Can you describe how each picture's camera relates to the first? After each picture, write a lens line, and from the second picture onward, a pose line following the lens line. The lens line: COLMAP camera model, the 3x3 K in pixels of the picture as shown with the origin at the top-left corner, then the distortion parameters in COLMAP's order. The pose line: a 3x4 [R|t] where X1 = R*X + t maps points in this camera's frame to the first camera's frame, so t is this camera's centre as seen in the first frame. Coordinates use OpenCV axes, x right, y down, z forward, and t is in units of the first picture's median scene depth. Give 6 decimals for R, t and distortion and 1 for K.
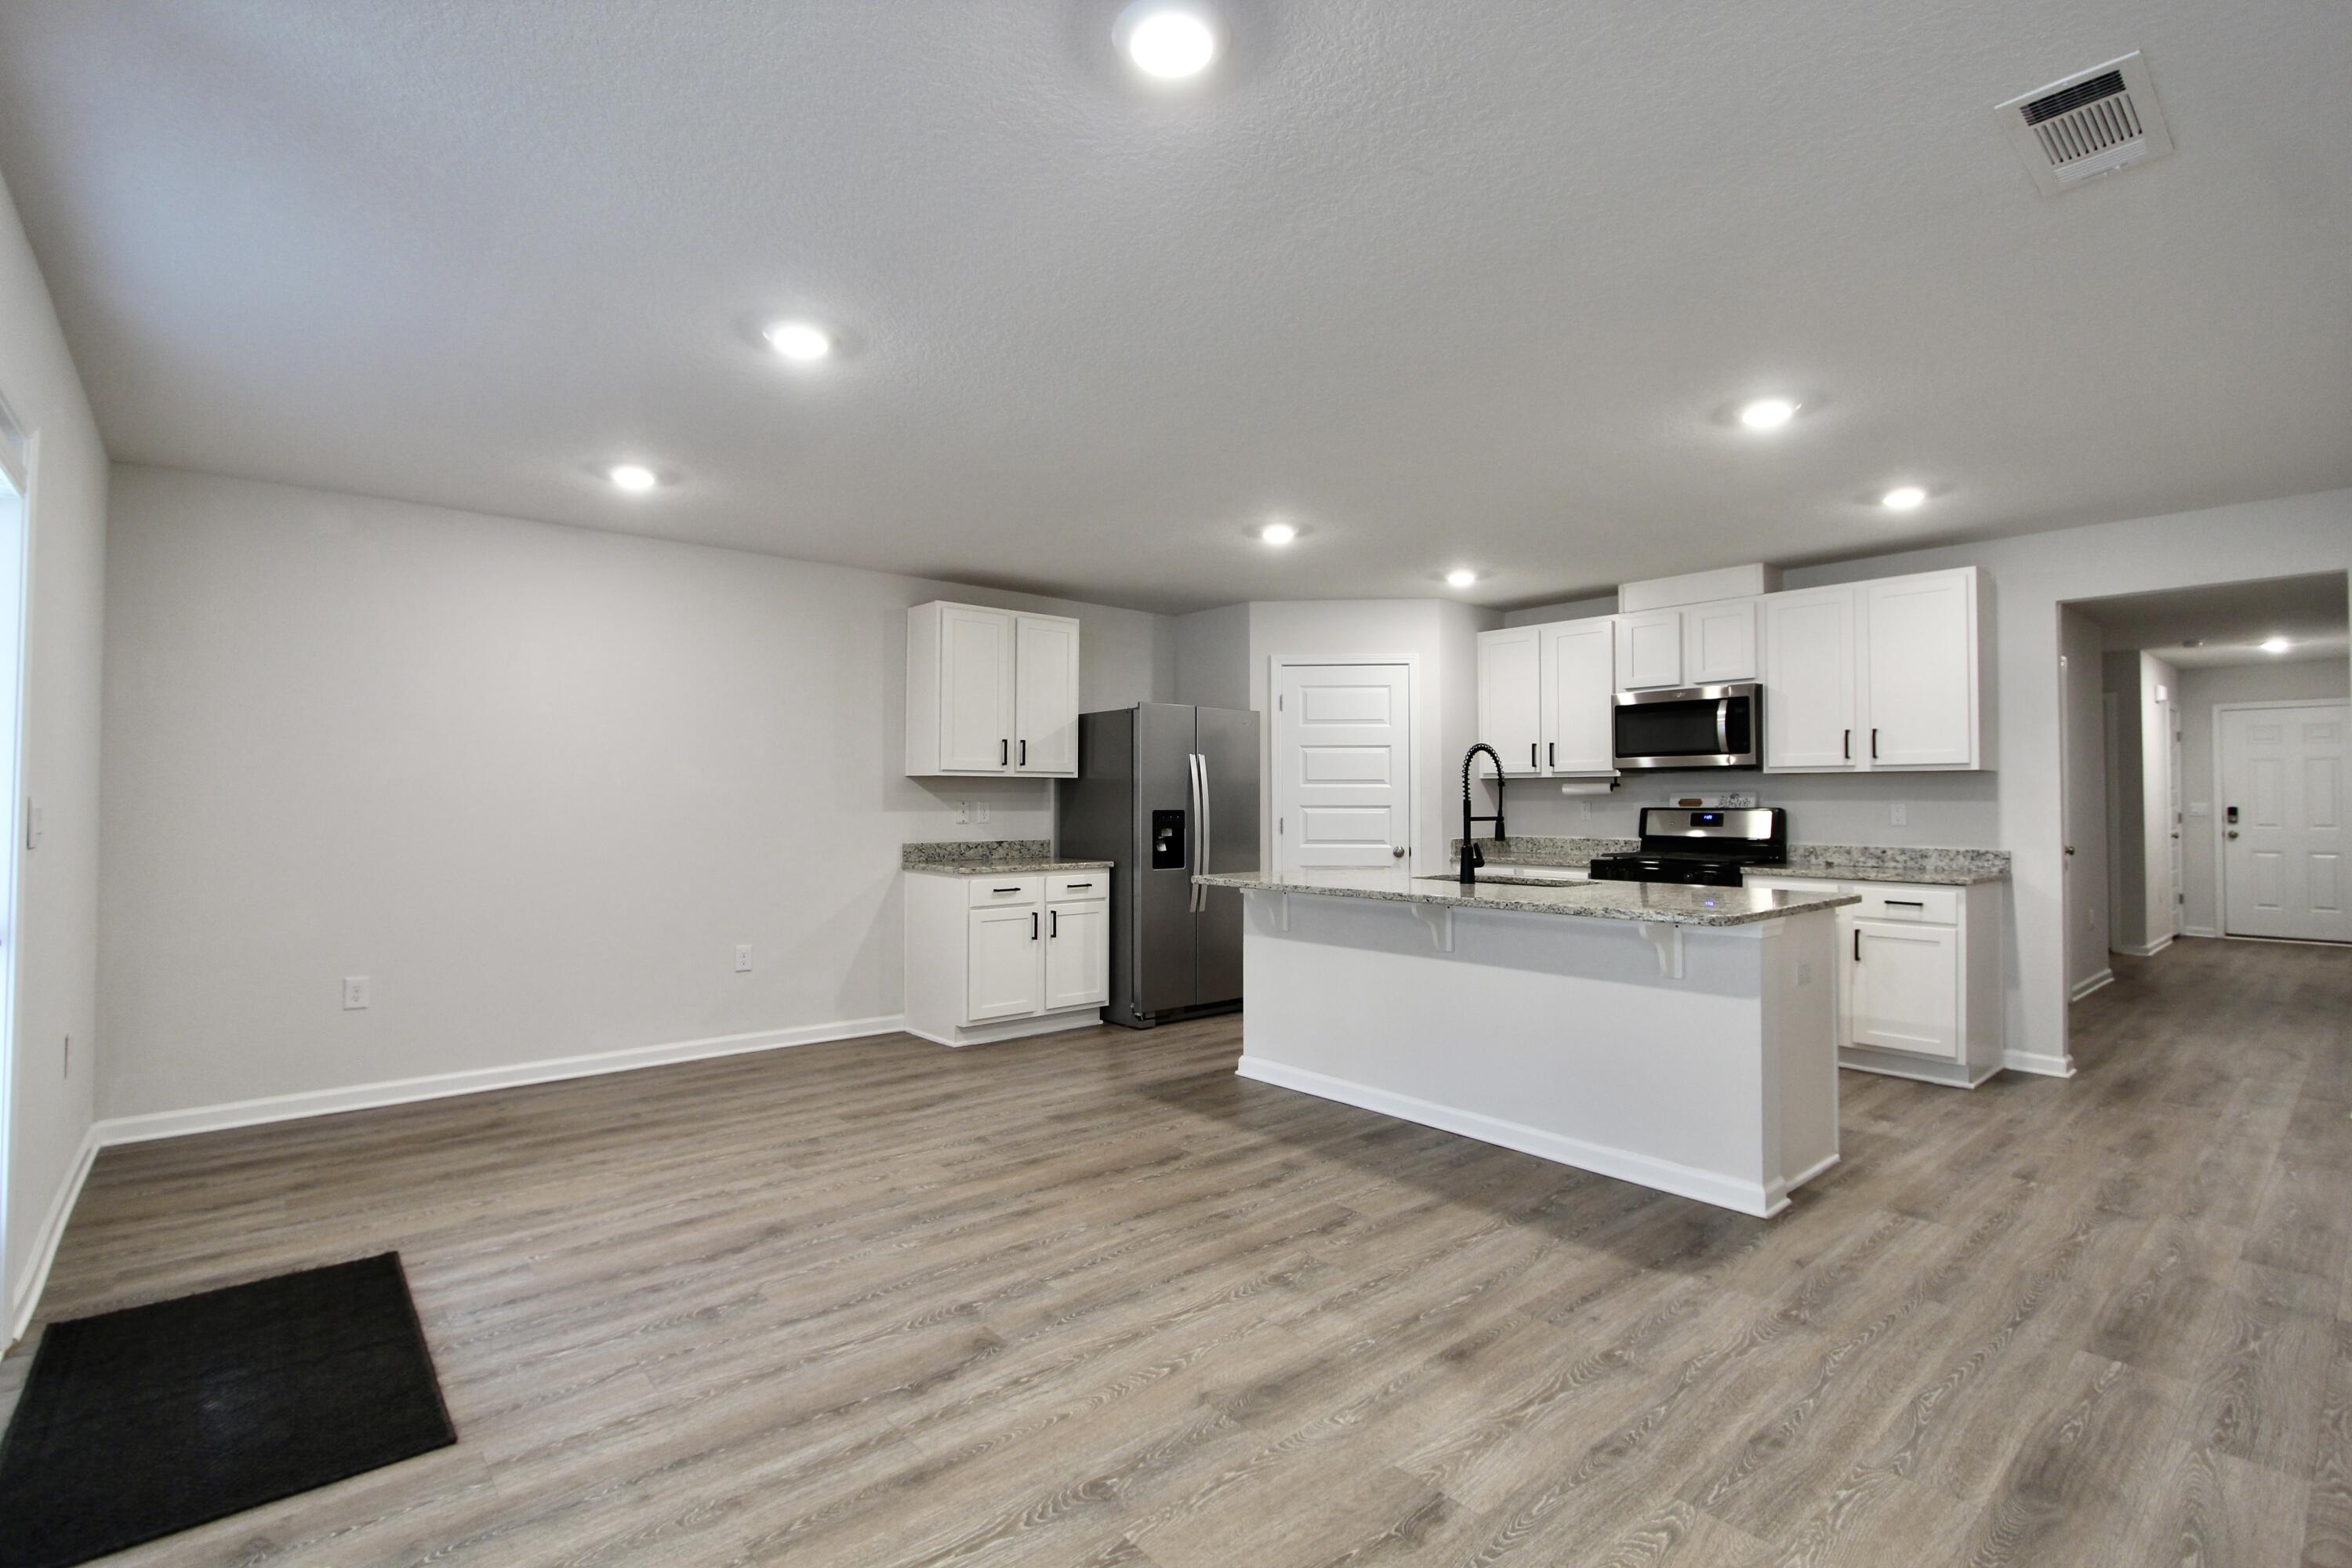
lens RADIAL K [[1087.3, 0, 1174.6], [0, 1087.3, 778.0], [0, 0, 1]] dist [-0.019715, 0.003355]
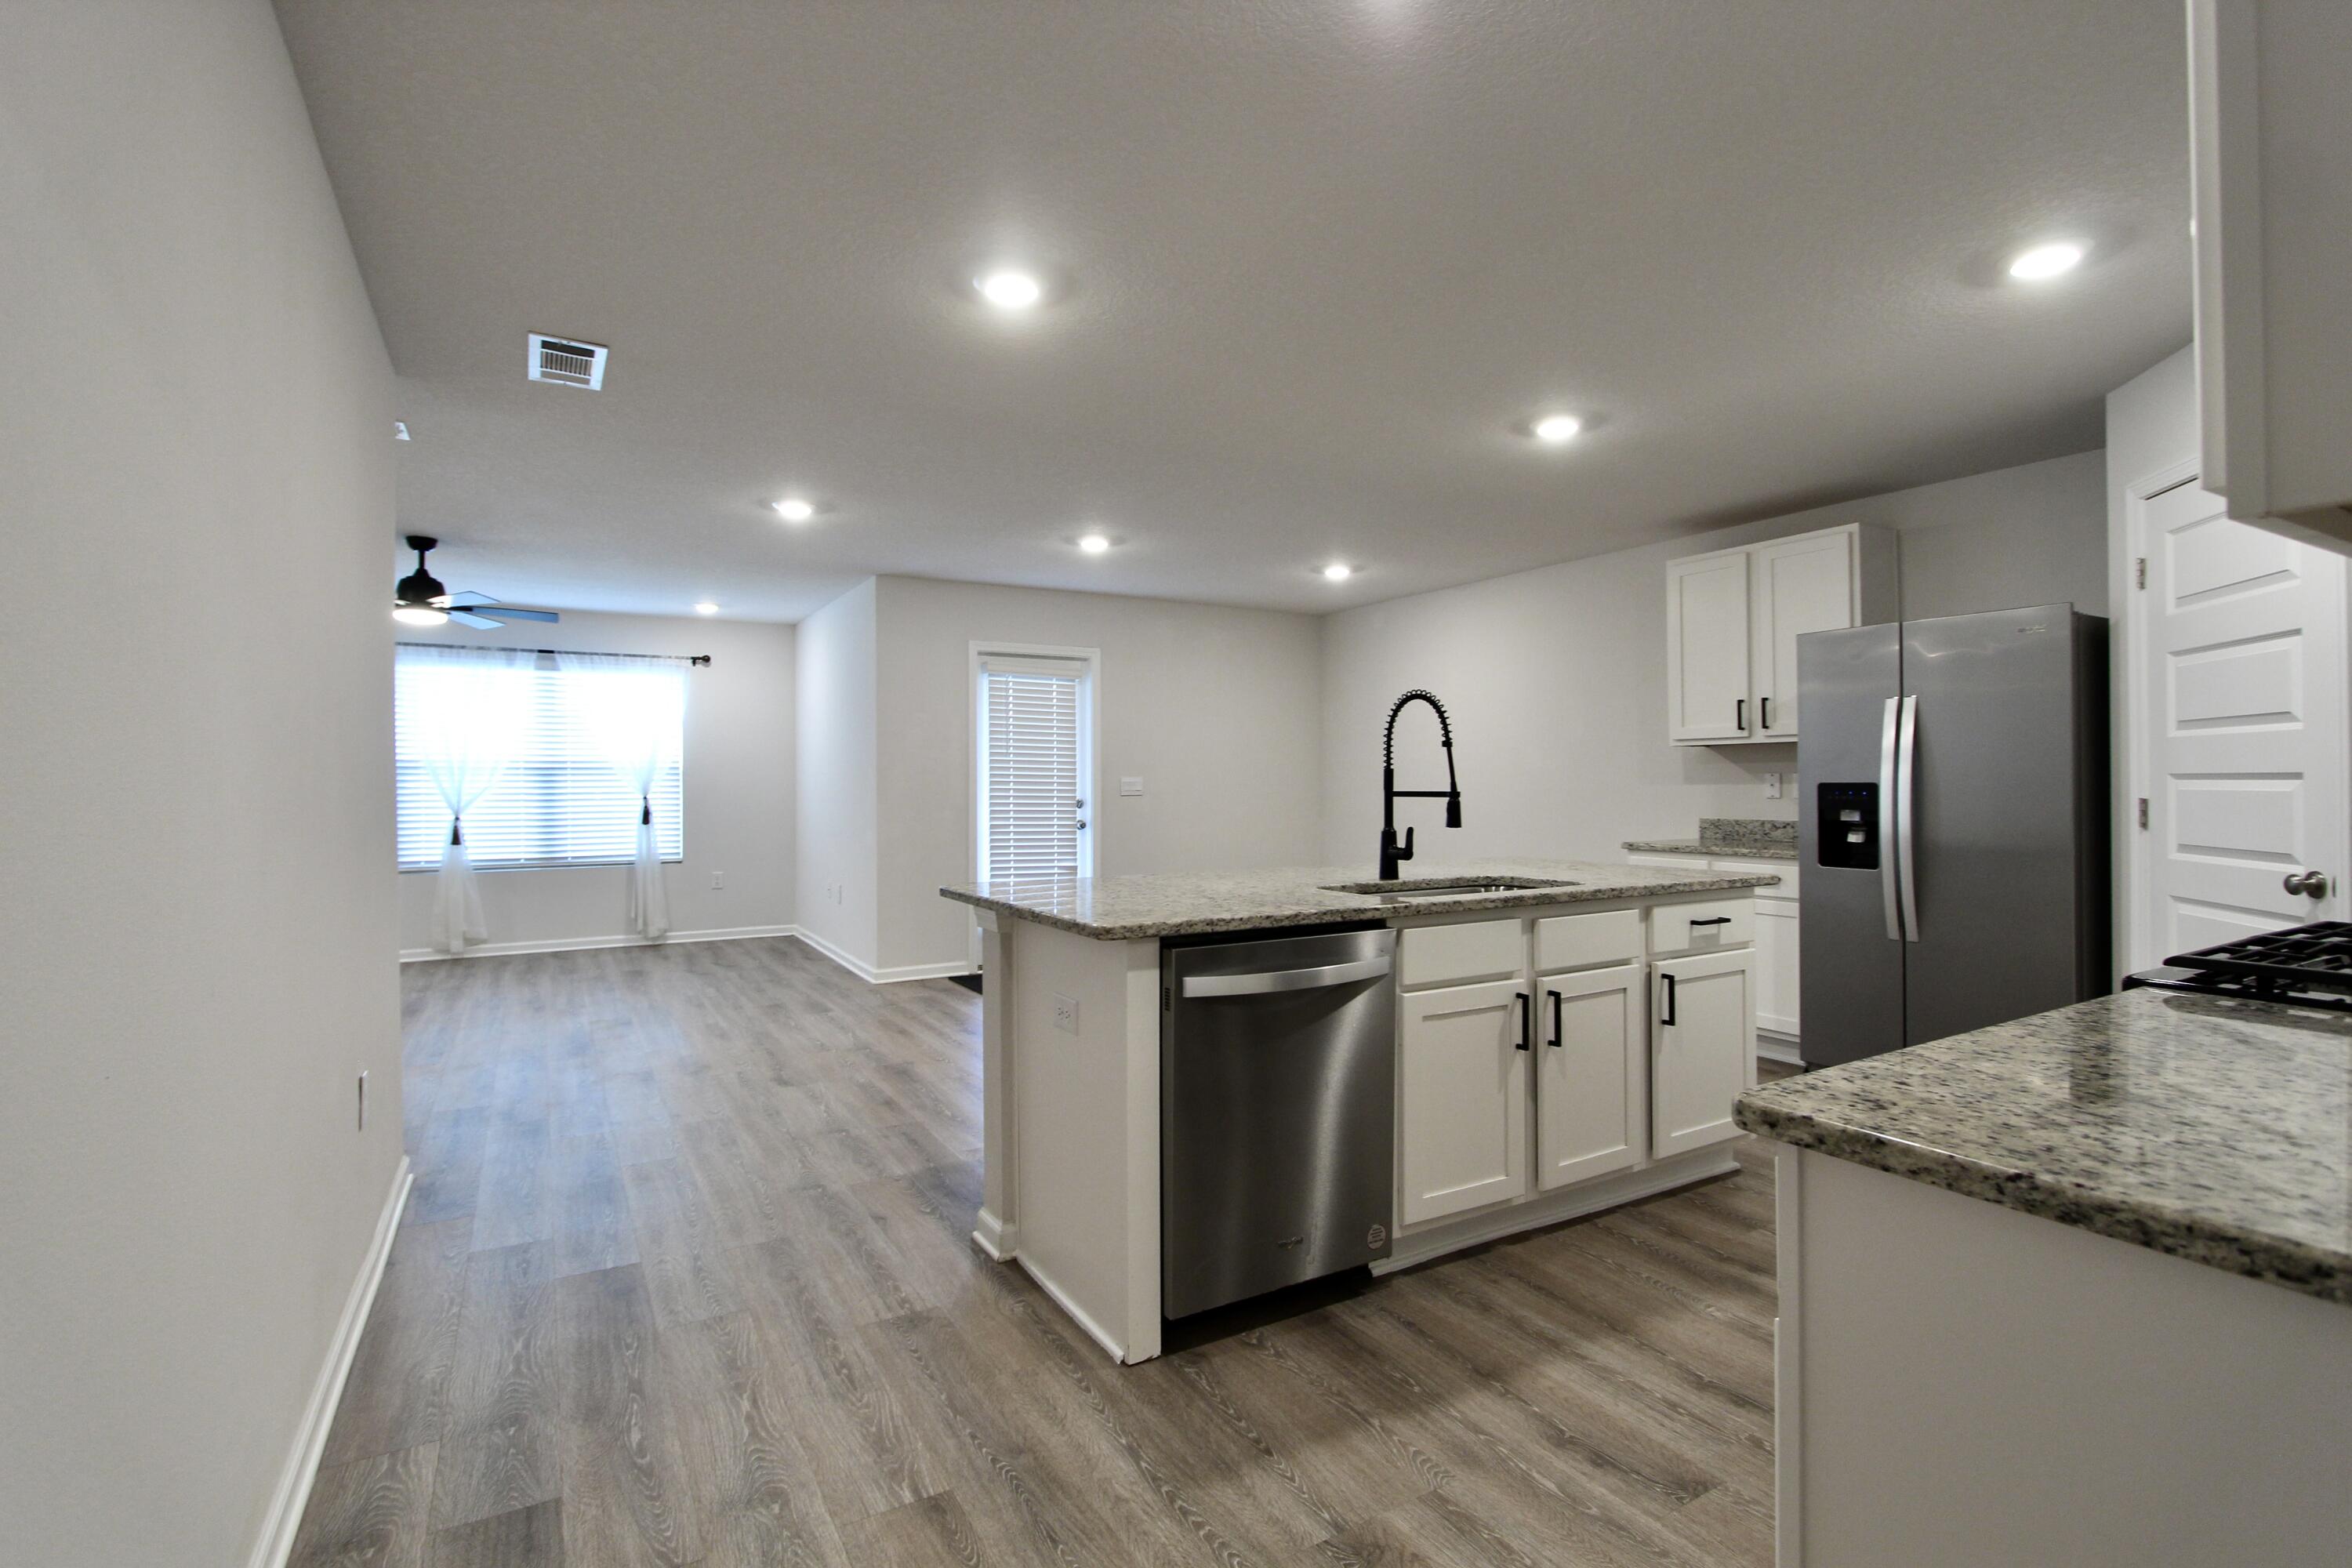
lens RADIAL K [[1087.3, 0, 1181.0], [0, 1087.3, 785.2], [0, 0, 1]] dist [-0.019715, 0.003355]
pose [[-0.178123, 0.001869, -0.984006, 0.842661], [0.027142, 0.999627, -0.003015, 0.024548], [0.983634, -0.027244, -0.178107, 0.804468]]
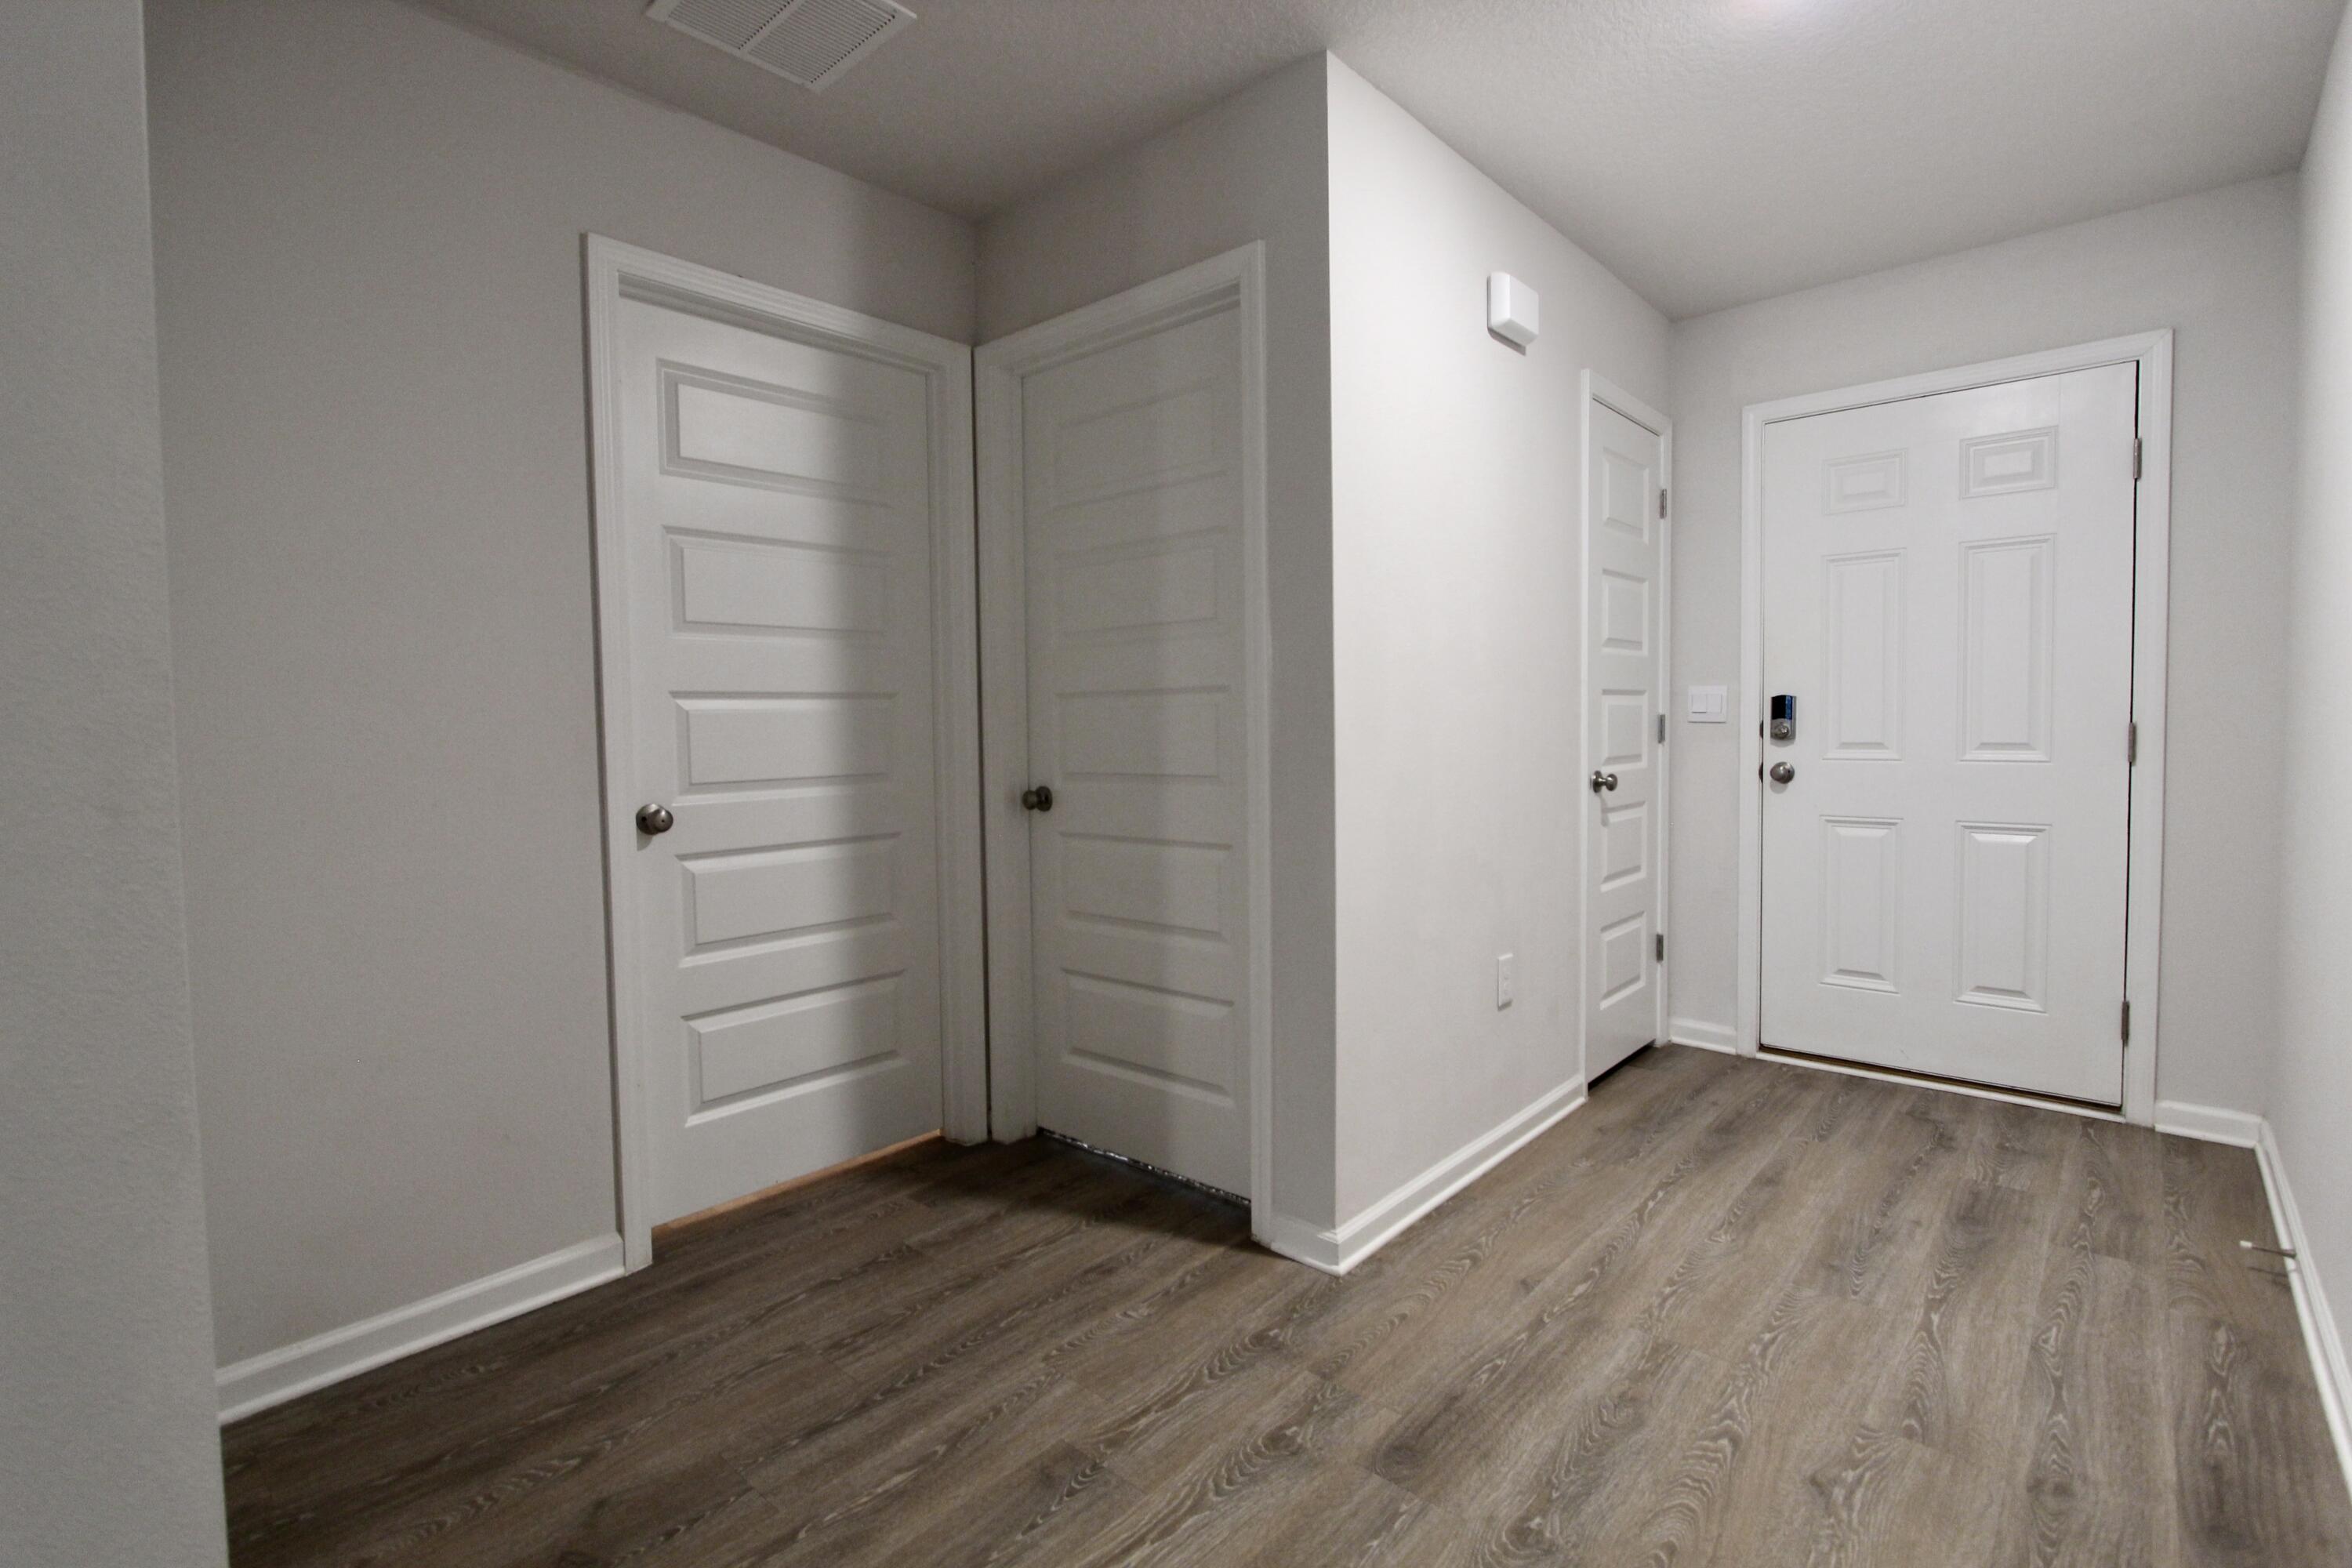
lens RADIAL K [[1087.3, 0, 1177.1], [0, 1087.3, 765.5], [0, 0, 1]] dist [-0.019715, 0.003355]
pose [[0.991351, -0.017629, 0.130048, 1.363979], [0.009245, 0.997856, 0.064794, 0.046369], [-0.130911, -0.063031, 0.989388, 1.231248]]
